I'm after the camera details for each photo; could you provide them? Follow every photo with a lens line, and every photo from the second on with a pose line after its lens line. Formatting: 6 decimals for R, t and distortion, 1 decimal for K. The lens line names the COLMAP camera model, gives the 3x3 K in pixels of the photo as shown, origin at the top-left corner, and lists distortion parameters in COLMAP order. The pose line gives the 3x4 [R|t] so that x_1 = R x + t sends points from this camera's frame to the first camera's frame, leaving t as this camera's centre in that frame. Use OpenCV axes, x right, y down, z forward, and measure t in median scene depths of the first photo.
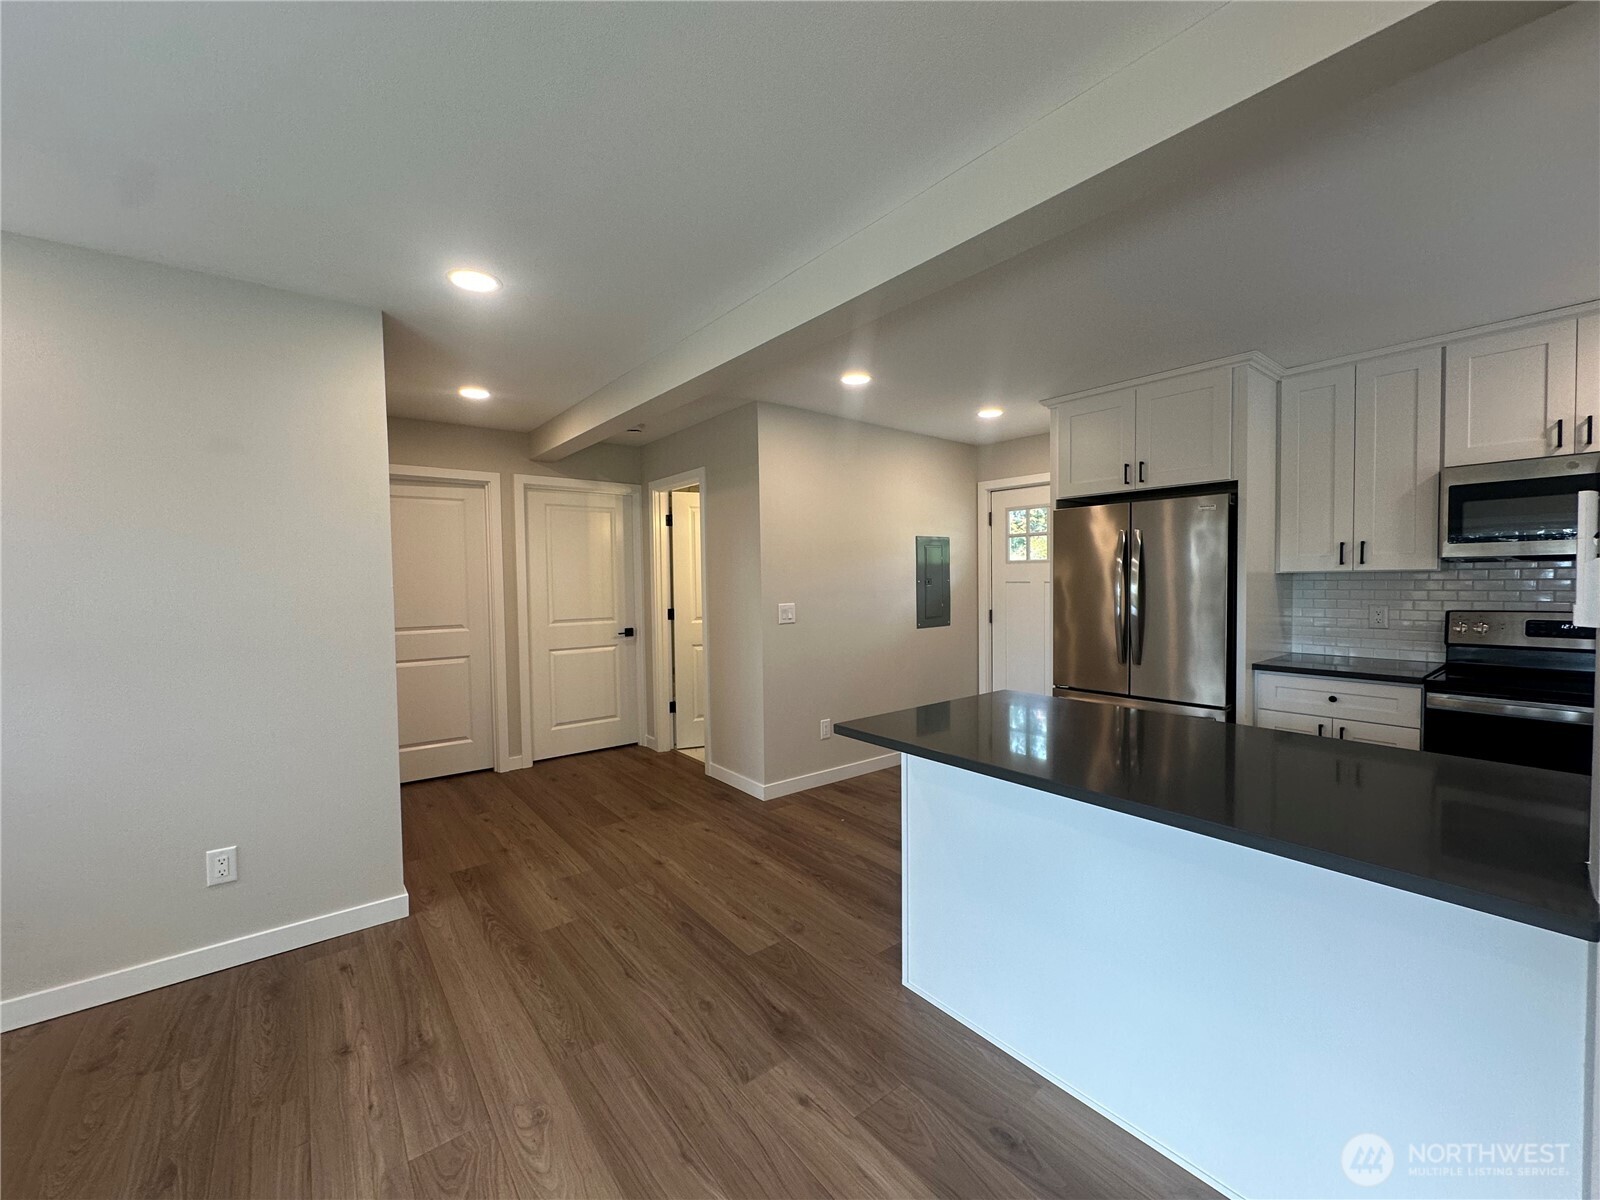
lens RADIAL K [[634.5, 0, 797.9], [0, 634.5, 604.1], [0, 0, 1]] dist [-0.004012, 0.000389]
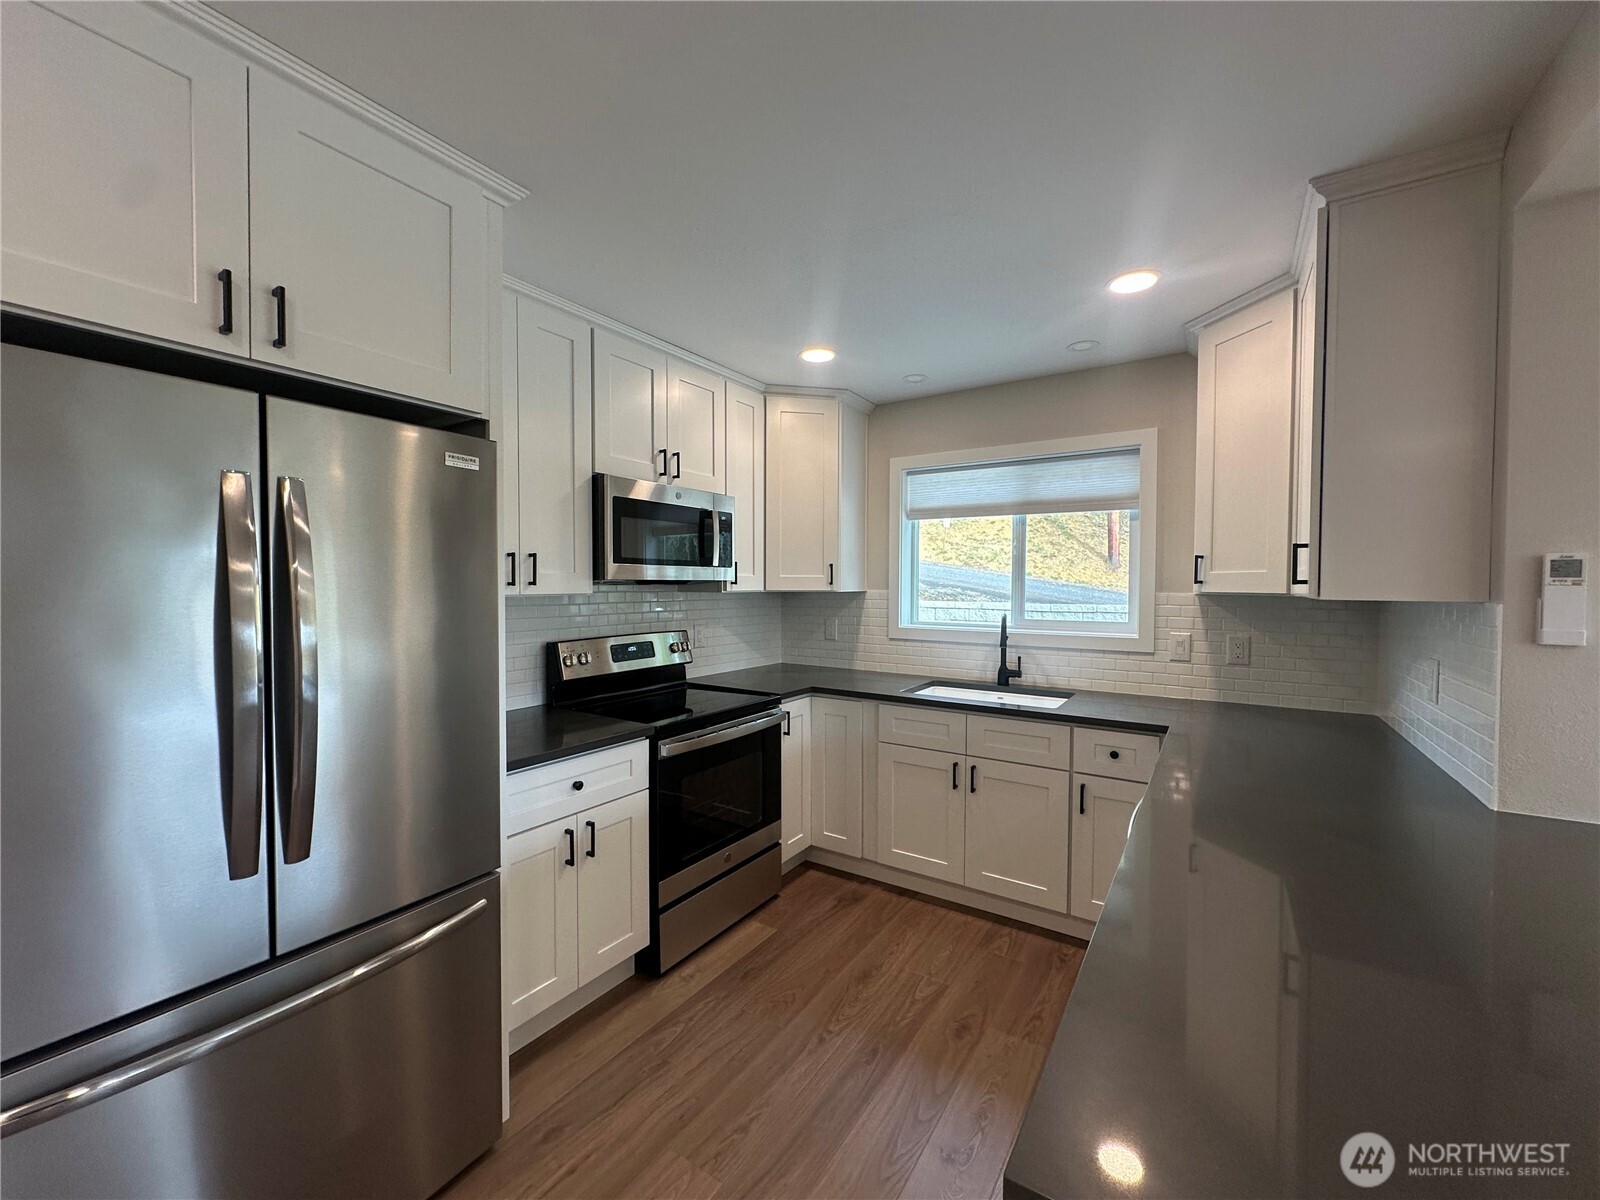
lens RADIAL K [[634.5, 0, 795.0], [0, 634.5, 597.5], [0, 0, 1]] dist [-0.004012, 0.000389]
pose [[-0.291135, -0.012178, 0.956605, 0.137096], [0.030175, 0.999305, 0.021905, -0.060216], [-0.956206, 0.035243, -0.290565, 0.998106]]
